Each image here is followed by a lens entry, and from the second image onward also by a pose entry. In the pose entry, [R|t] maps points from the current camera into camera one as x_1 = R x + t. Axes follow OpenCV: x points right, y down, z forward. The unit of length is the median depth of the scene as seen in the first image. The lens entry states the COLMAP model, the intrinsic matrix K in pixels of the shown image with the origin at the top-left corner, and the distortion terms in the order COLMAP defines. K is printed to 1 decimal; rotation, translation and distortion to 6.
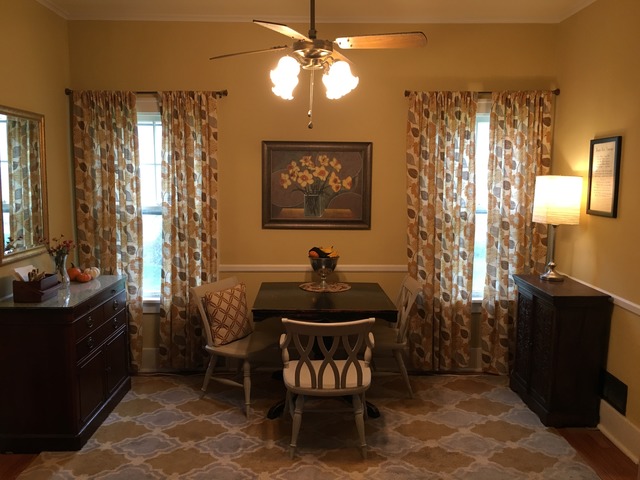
lens RADIAL K [[546.6, 0, 322.9], [0, 546.6, 239.3], [0, 0, 1]] dist [0.086659, -0.119373]
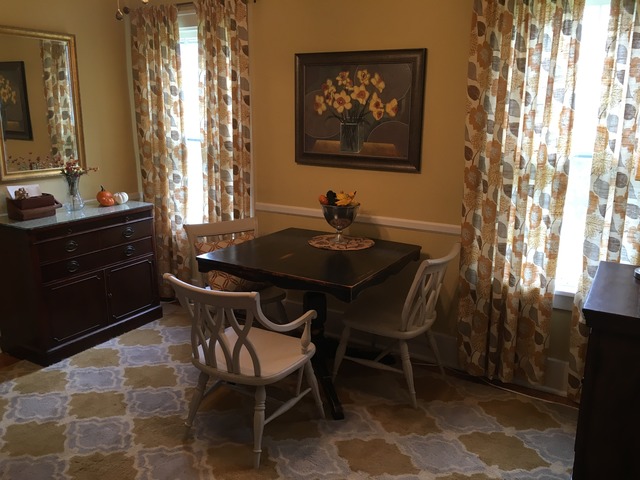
lens RADIAL K [[546.6, 0, 322.9], [0, 546.6, 239.3], [0, 0, 1]] dist [0.086659, -0.119373]
pose [[0.849874, 0.125324, -0.511868, 0.375022], [-0.066037, 0.988981, 0.132495, -0.019335], [0.522833, -0.078801, 0.848785, 0.309030]]
